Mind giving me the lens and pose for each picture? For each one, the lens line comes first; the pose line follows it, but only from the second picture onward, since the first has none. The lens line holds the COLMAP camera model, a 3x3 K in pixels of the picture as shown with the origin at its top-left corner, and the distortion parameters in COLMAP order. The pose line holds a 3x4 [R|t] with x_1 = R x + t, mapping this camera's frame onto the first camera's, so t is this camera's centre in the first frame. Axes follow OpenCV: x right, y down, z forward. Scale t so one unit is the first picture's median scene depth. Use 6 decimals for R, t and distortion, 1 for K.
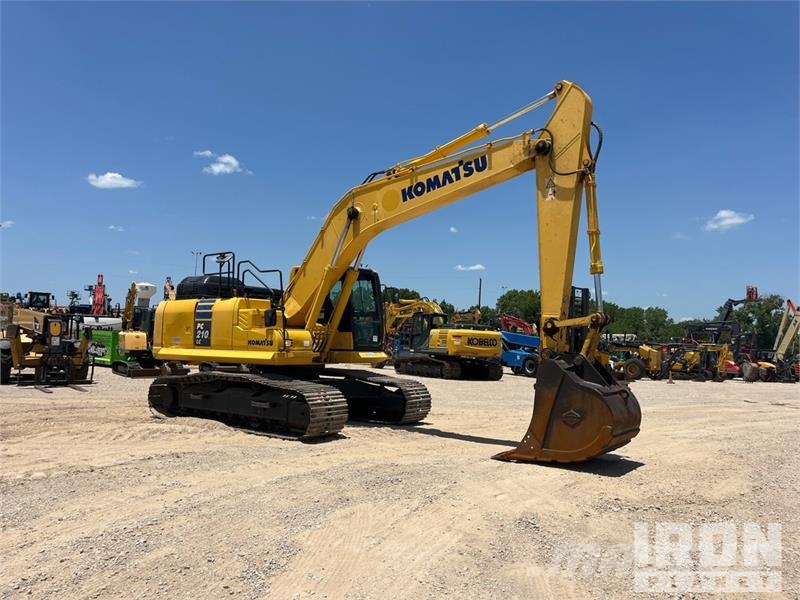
lens RADIAL K [[609.4, 0, 400.0], [0, 609.4, 295.6], [0, 0, 1]] dist [0.062593, -0.088821]
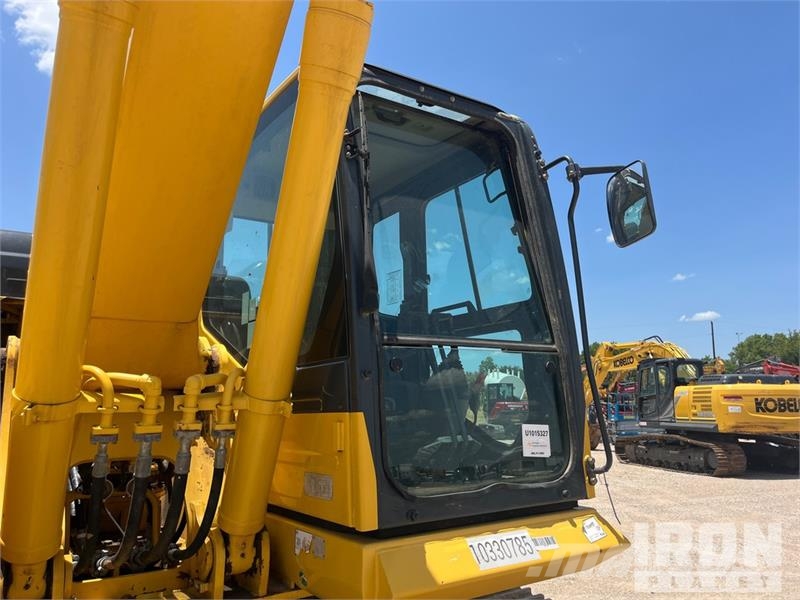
lens RADIAL K [[609.4, 0, 400.0], [0, 609.4, 295.6], [0, 0, 1]] dist [0.062593, -0.088821]
pose [[0.946062, -0.097284, -0.309035, -0.008761], [0.063980, 0.991168, -0.116153, 0.021830], [0.317605, 0.090116, 0.943931, 0.378043]]
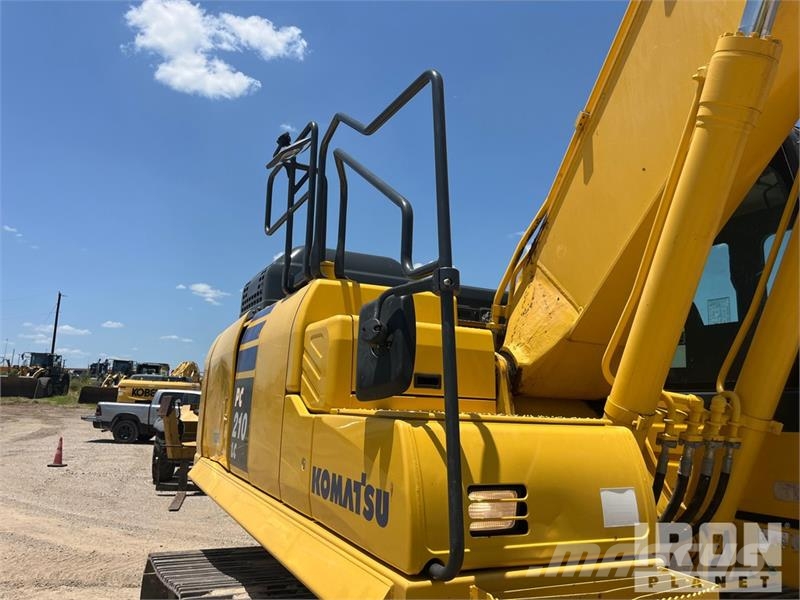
lens RADIAL K [[609.4, 0, 400.0], [0, 609.4, 295.6], [0, 0, 1]] dist [0.062593, -0.088821]
pose [[0.889138, -0.071964, -0.451945, -0.052545], [0.015548, 0.991739, -0.127326, 0.017604], [0.457375, 0.106184, 0.882912, 0.340432]]
